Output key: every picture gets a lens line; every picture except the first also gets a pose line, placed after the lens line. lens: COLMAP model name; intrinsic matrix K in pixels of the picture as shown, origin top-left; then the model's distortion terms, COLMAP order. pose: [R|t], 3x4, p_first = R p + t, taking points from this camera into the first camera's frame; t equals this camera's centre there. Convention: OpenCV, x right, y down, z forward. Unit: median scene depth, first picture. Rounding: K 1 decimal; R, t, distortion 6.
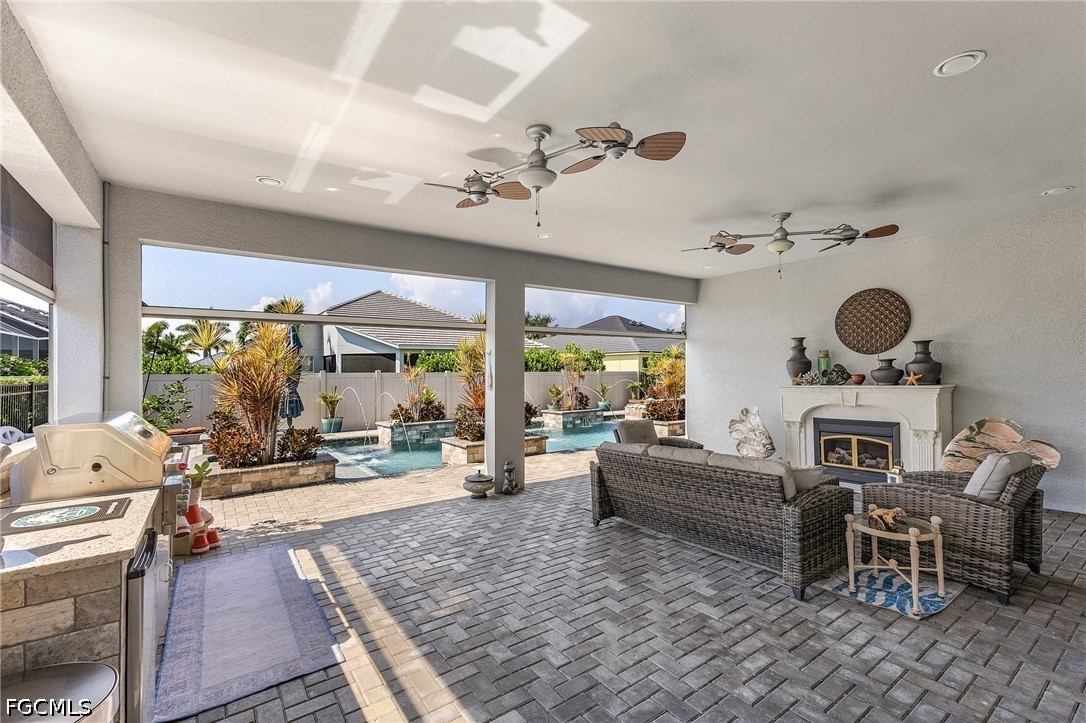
lens RADIAL K [[470.4, 0, 545.3], [0, 470.4, 368.5], [0, 0, 1]] dist [0.009037, -0.001542]
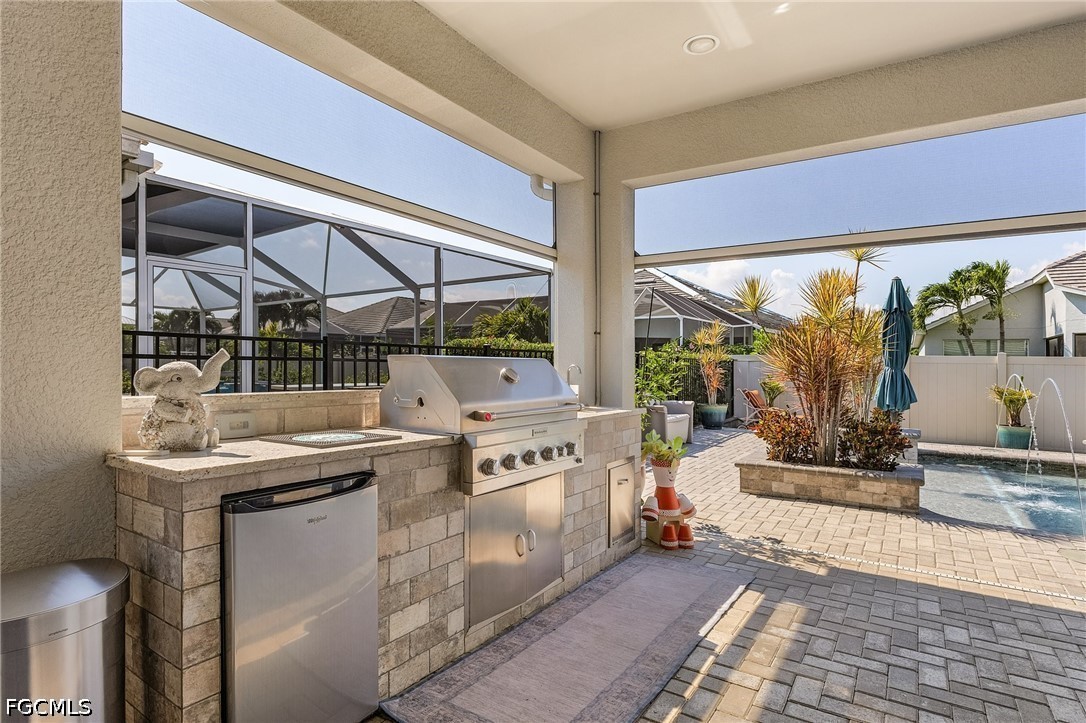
lens RADIAL K [[561.9, 0, 537.0], [0, 561.9, 354.8], [0, 0, 1]] dist [-0.012137, -0.001326]
pose [[0.353109, 0.004273, -0.935572, 0.114292], [-0.012653, 0.999920, -0.000209, 0.071391], [0.935497, 0.011911, 0.353135, 0.524441]]
